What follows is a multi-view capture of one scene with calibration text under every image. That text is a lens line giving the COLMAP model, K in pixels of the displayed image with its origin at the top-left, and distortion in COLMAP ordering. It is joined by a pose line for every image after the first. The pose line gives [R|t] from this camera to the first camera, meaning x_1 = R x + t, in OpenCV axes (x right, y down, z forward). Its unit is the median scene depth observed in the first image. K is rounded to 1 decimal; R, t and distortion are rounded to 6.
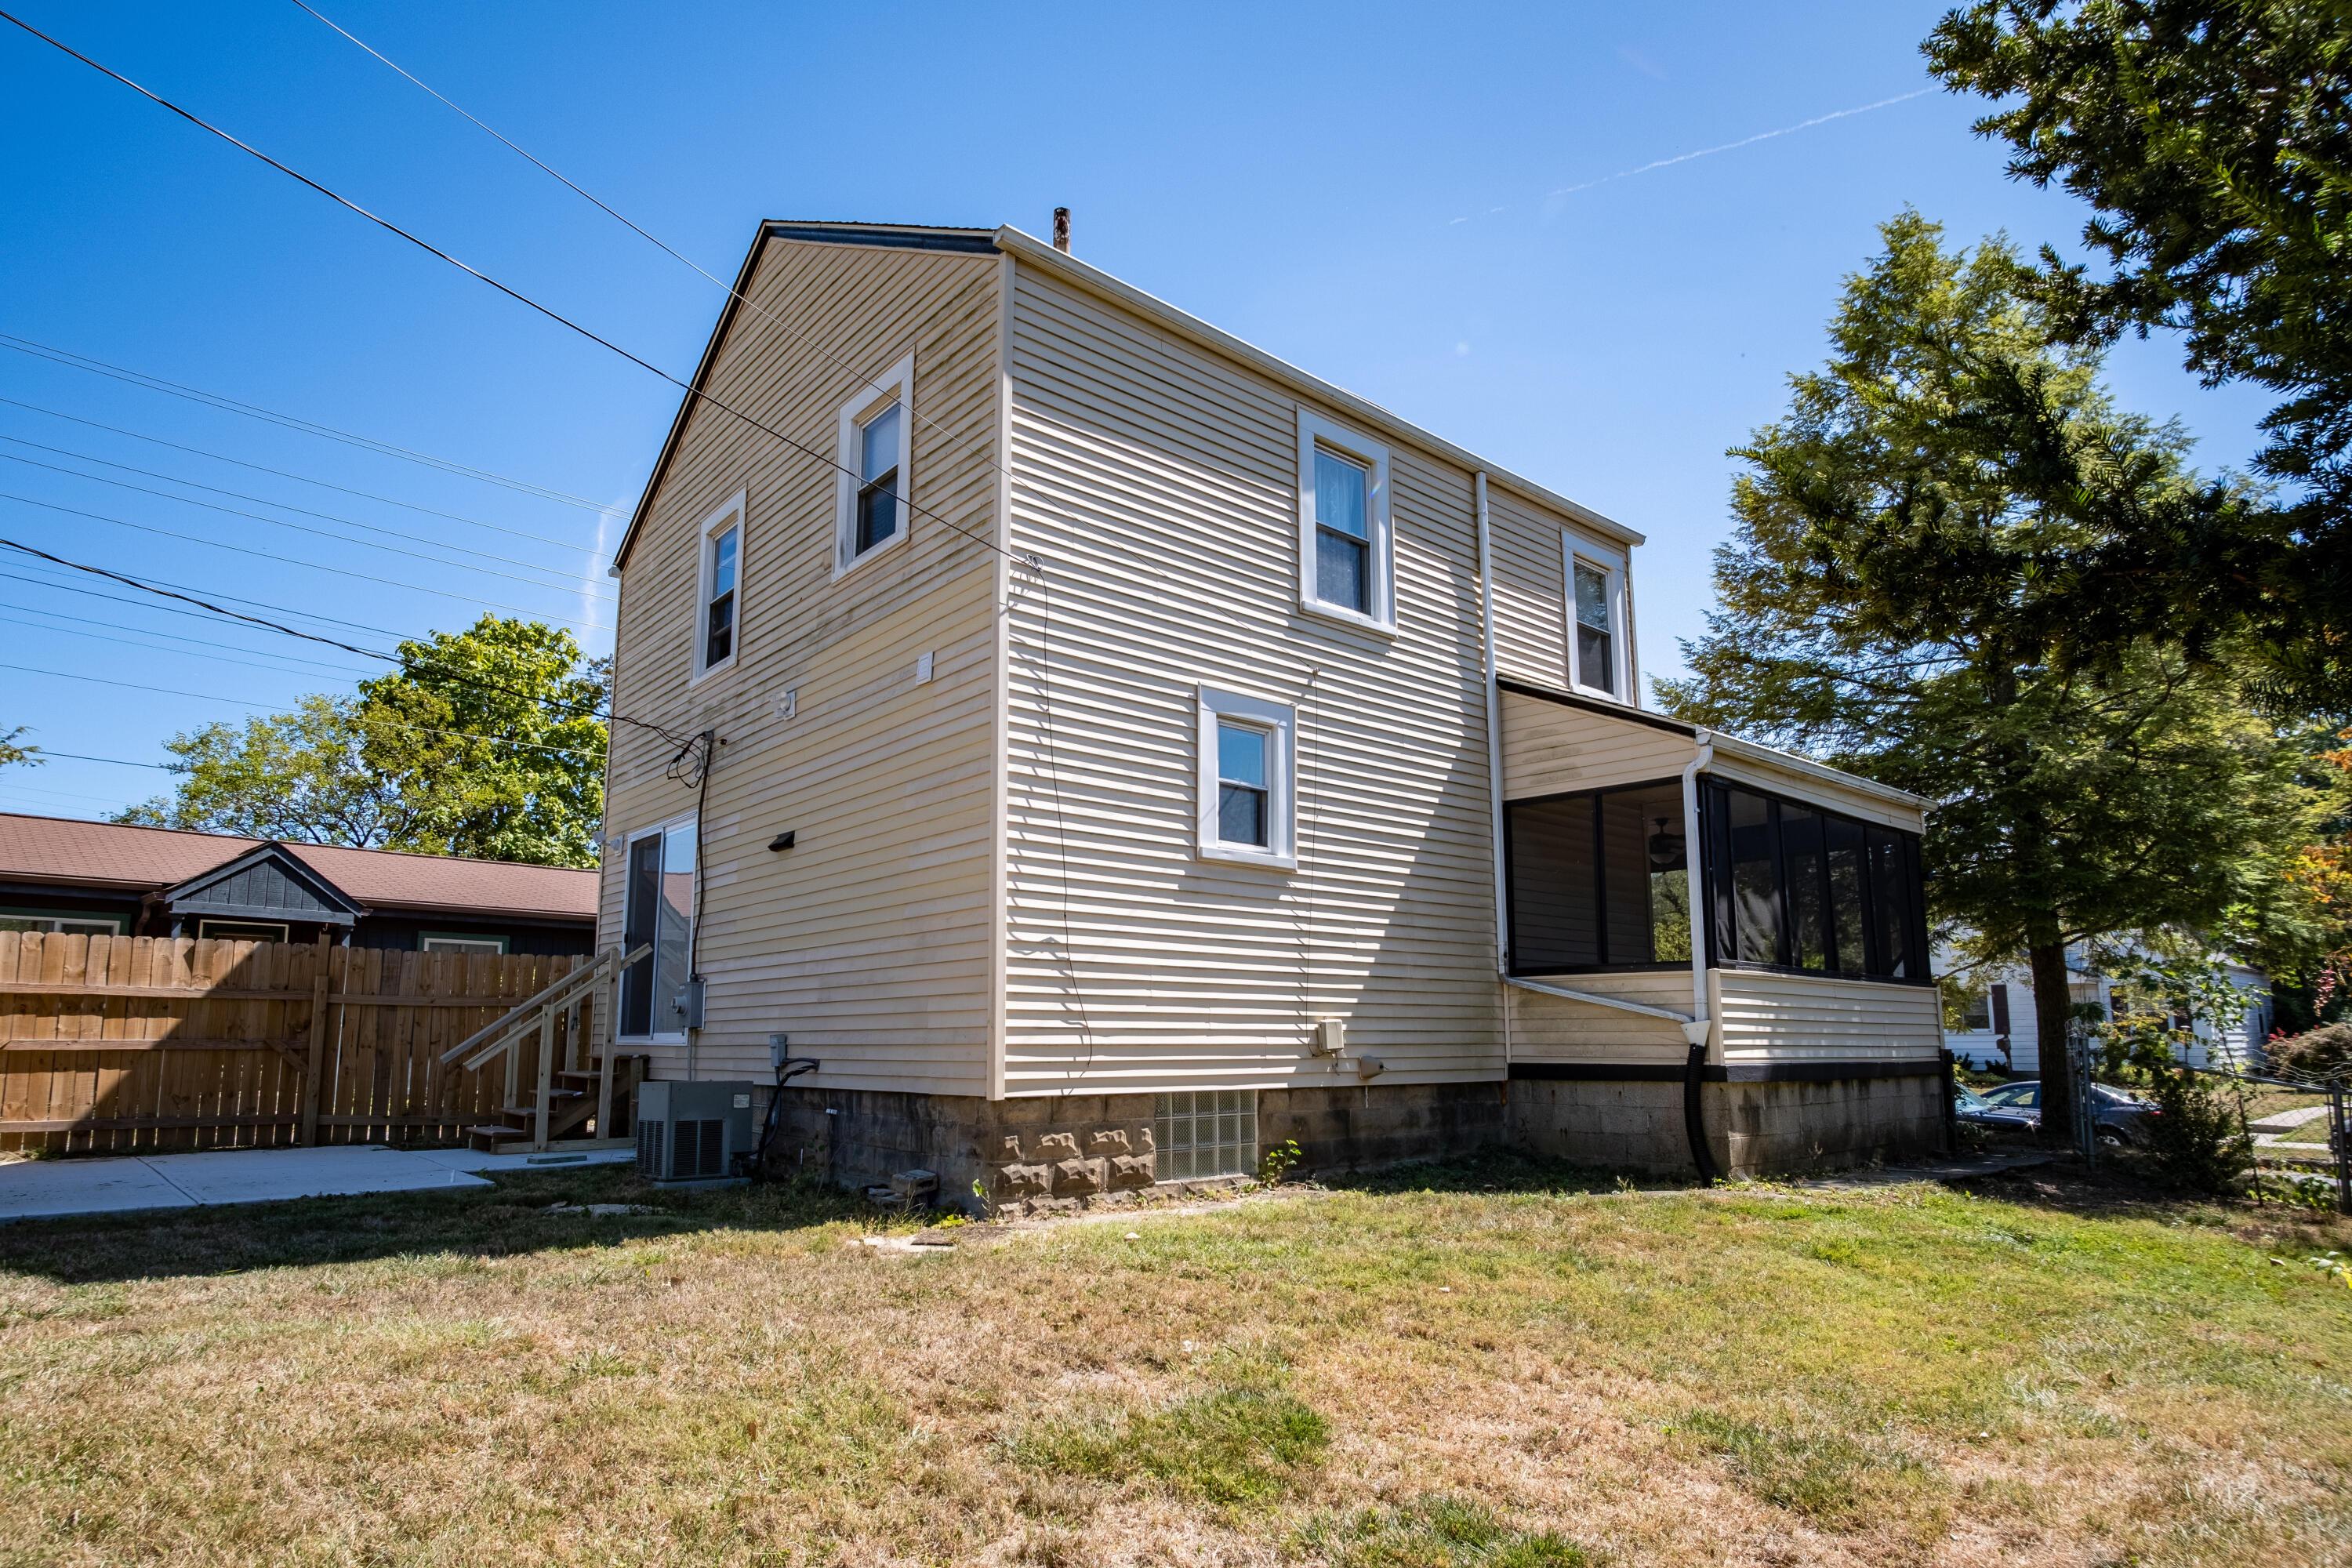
lens RADIAL K [[1295.6, 0, 1222.3], [0, 1295.6, 842.2], [0, 0, 1]] dist [-0.018821, -0.000149]
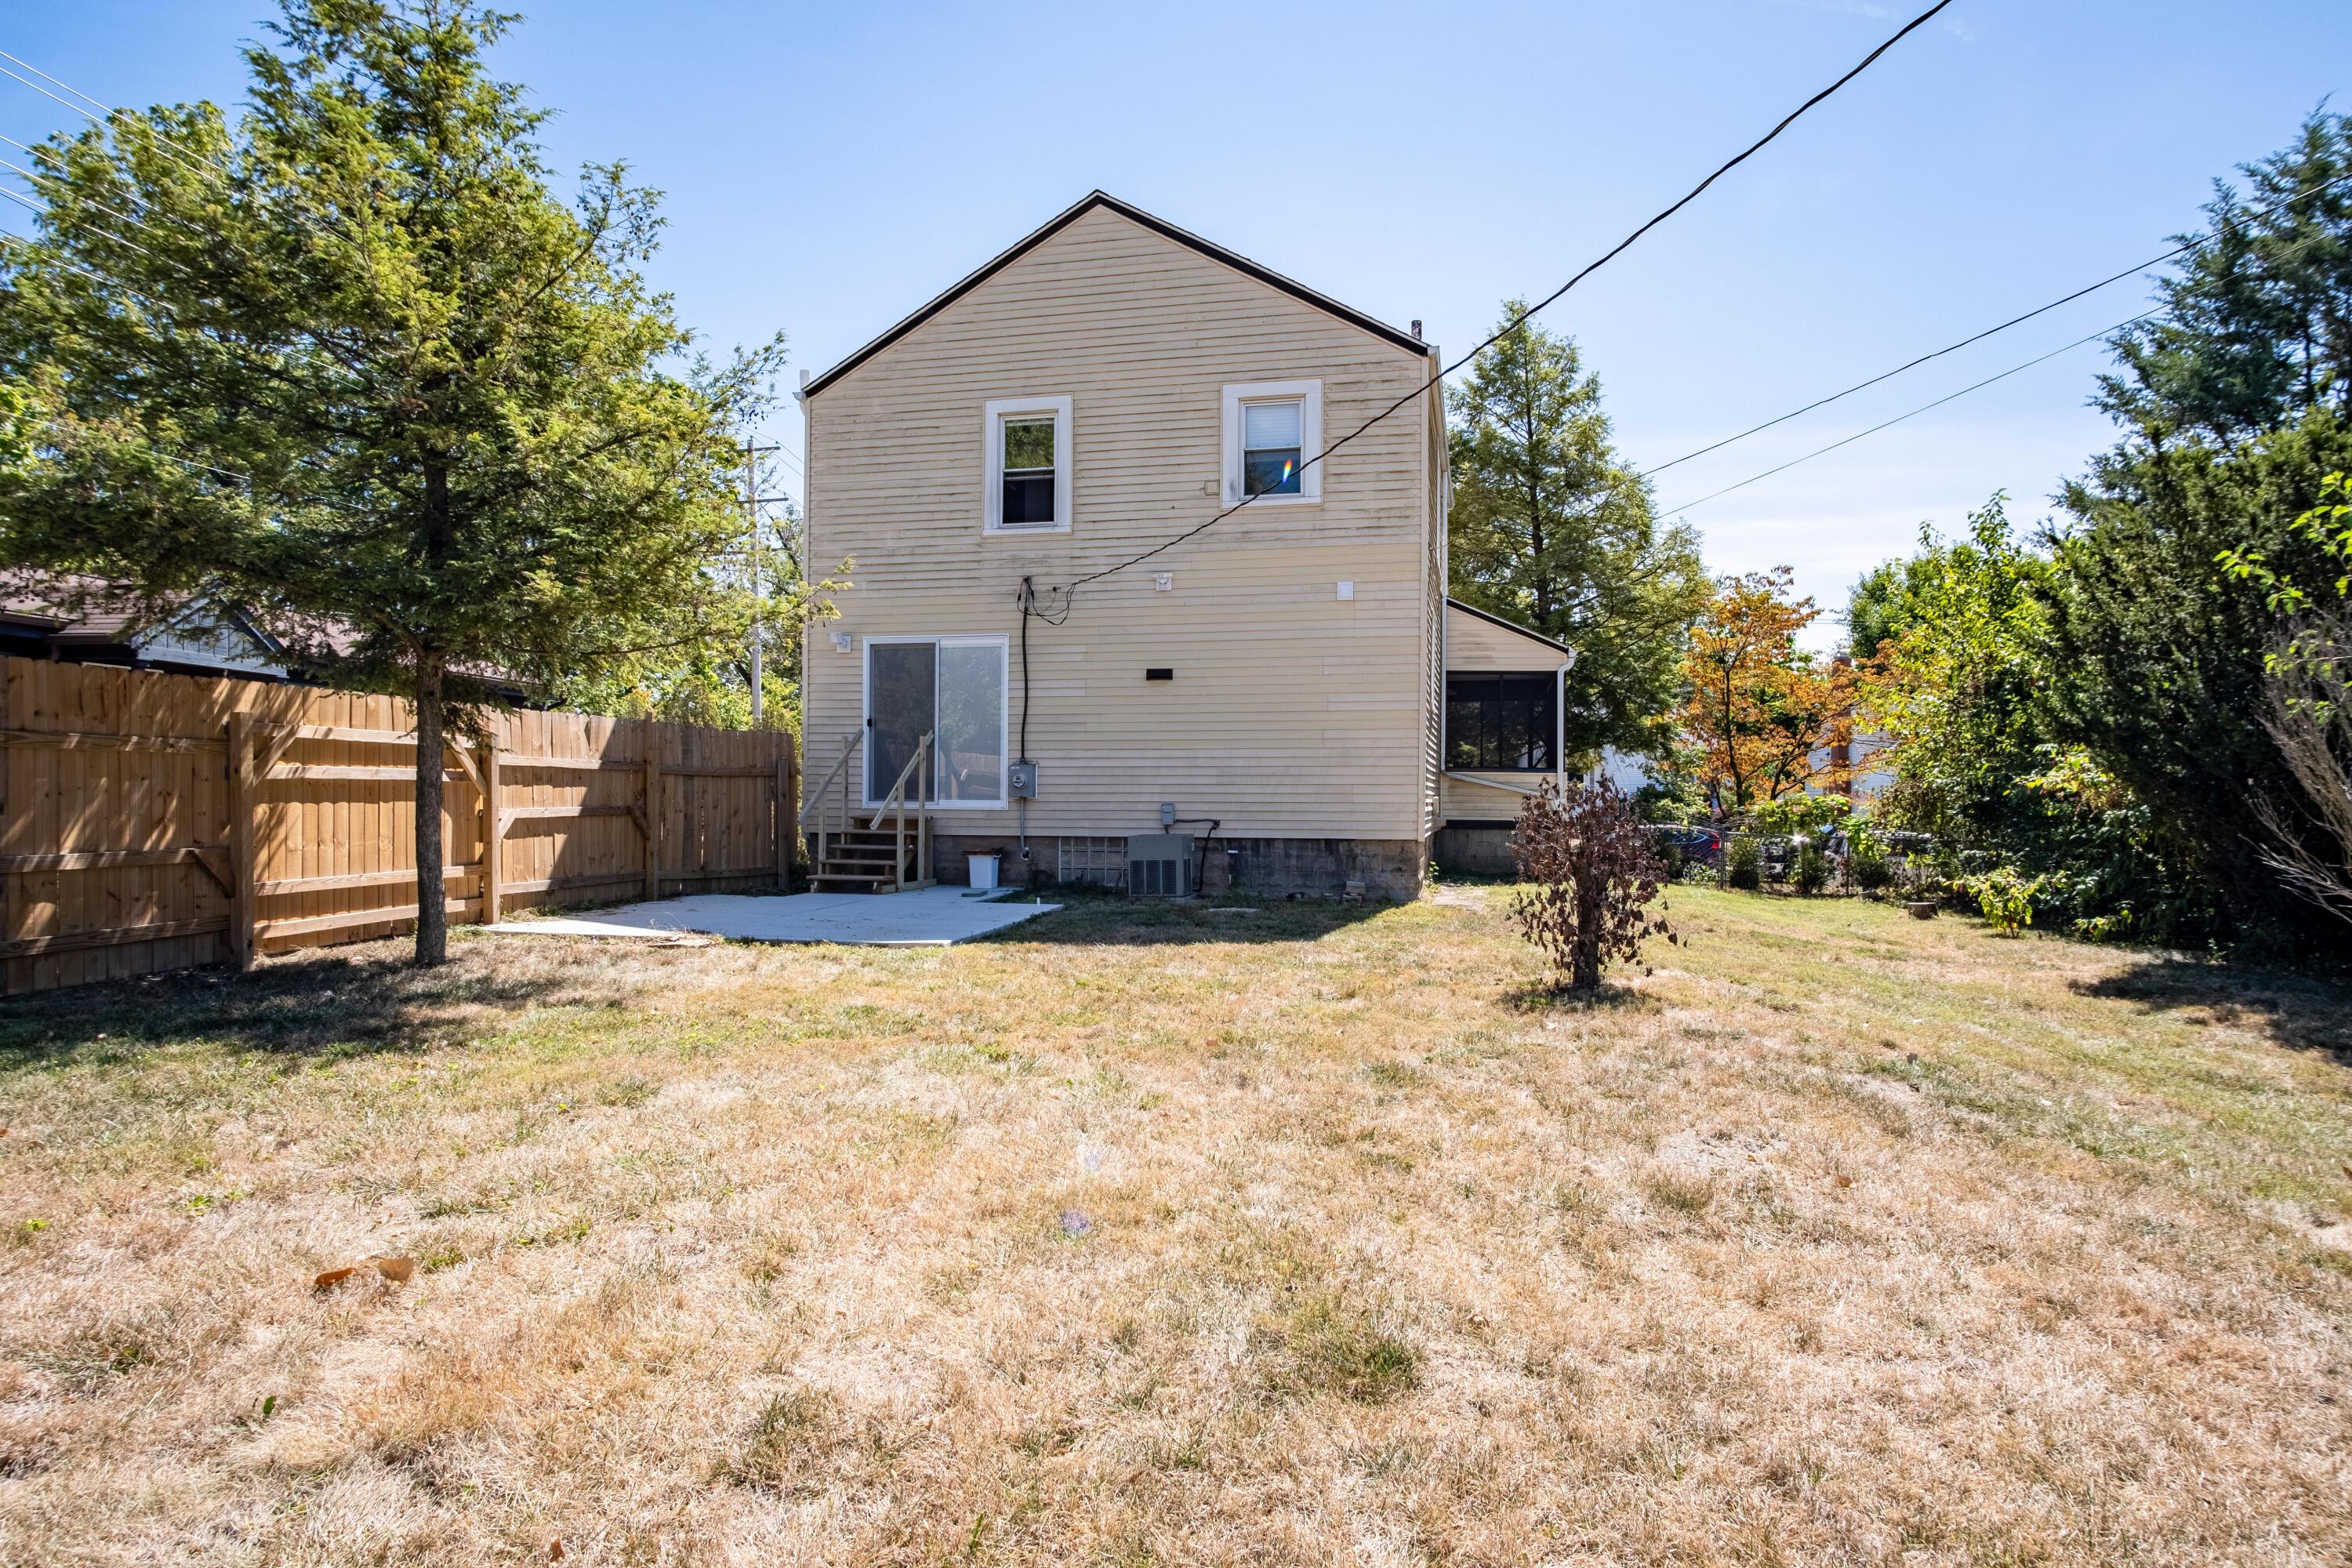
lens RADIAL K [[1254.0, 0, 1176.0], [0, 1254.0, 784.0], [0, 0, 1]] dist [-0.000823, -0.000219]
pose [[0.810507, 0.011868, 0.585608, -1.092860], [-0.098375, 0.988351, 0.116126, -0.043339], [-0.577408, -0.151730, 0.802233, -0.174243]]
